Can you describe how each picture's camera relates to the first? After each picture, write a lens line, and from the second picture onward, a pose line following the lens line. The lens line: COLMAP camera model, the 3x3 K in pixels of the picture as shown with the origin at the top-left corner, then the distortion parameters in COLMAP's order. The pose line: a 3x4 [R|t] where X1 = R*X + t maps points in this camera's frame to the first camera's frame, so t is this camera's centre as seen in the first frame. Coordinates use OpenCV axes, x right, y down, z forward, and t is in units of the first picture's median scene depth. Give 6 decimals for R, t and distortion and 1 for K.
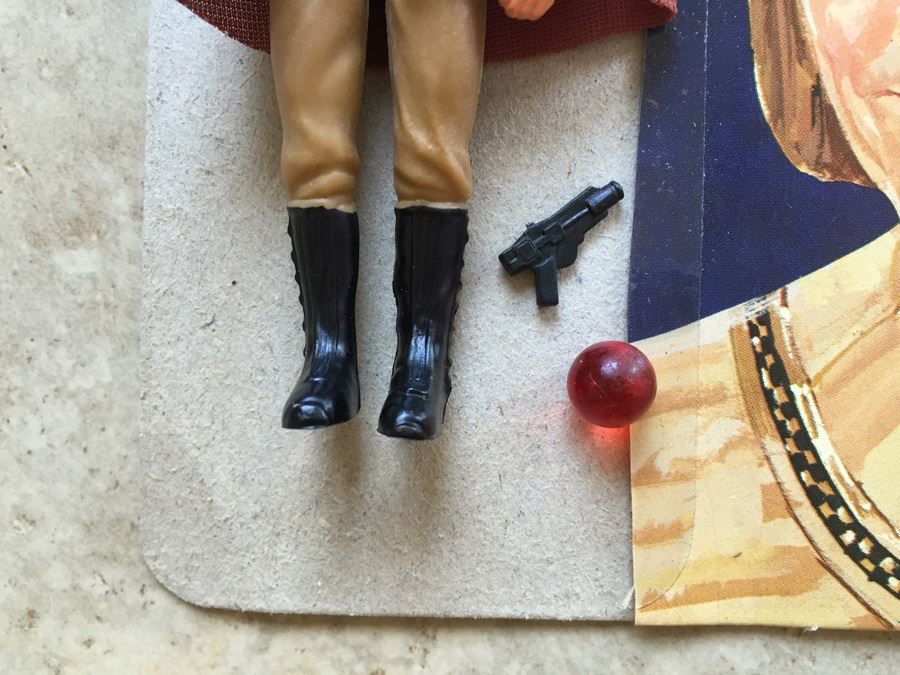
lens RADIAL K [[810.4, 0, 445.5], [0, 810.4, 339.2], [0, 0, 1]] dist [0.079765, -0.186242]
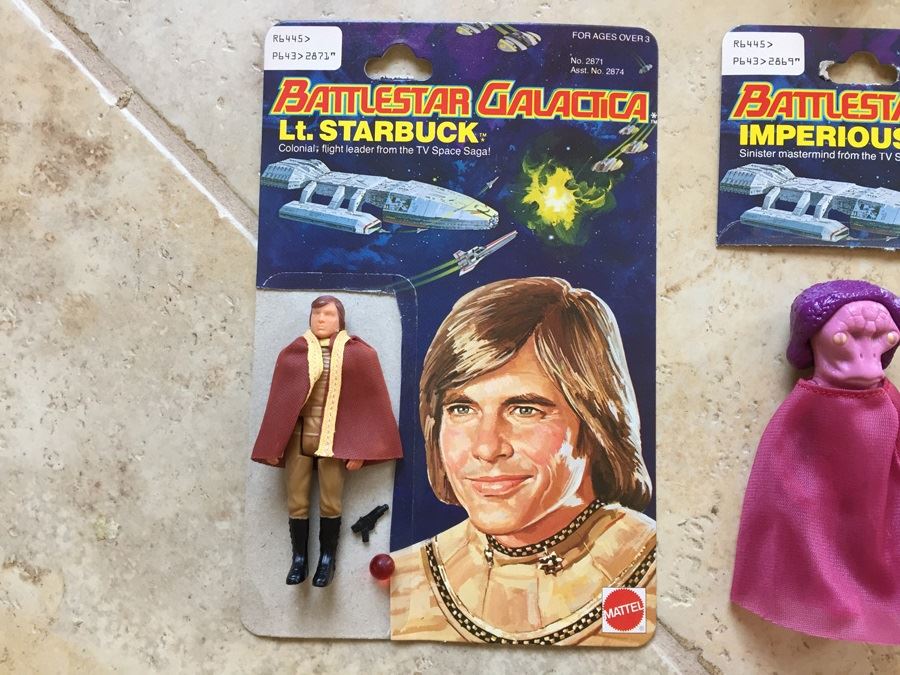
lens RADIAL K [[766.1, 0, 445.3], [0, 766.1, 338.5], [0, 0, 1]] dist [0.070359, -0.134376]
pose [[0.999865, 0.003721, 0.016010, 0.394731], [-0.002265, 0.995939, -0.090006, -0.583149], [-0.016280, 0.089958, 0.995812, -2.214992]]
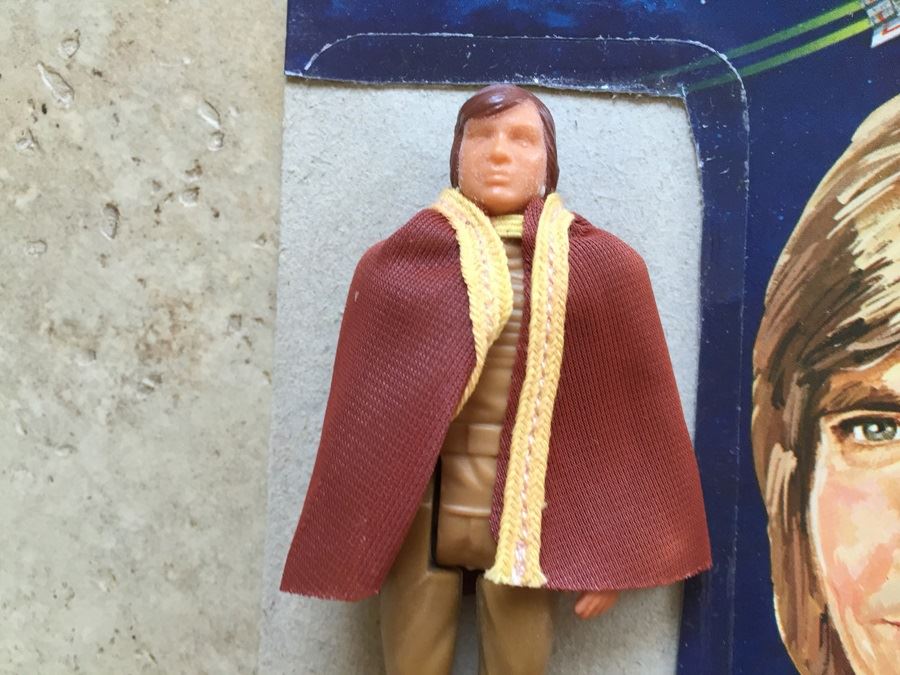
lens RADIAL K [[810.4, 0, 445.5], [0, 810.4, 339.2], [0, 0, 1]] dist [0.079765, -0.186242]
pose [[0.999525, 0.014485, 0.027193, -0.141399], [-0.013779, 0.999568, -0.025947, -0.667562], [-0.027557, 0.025560, 0.999293, -0.195056]]
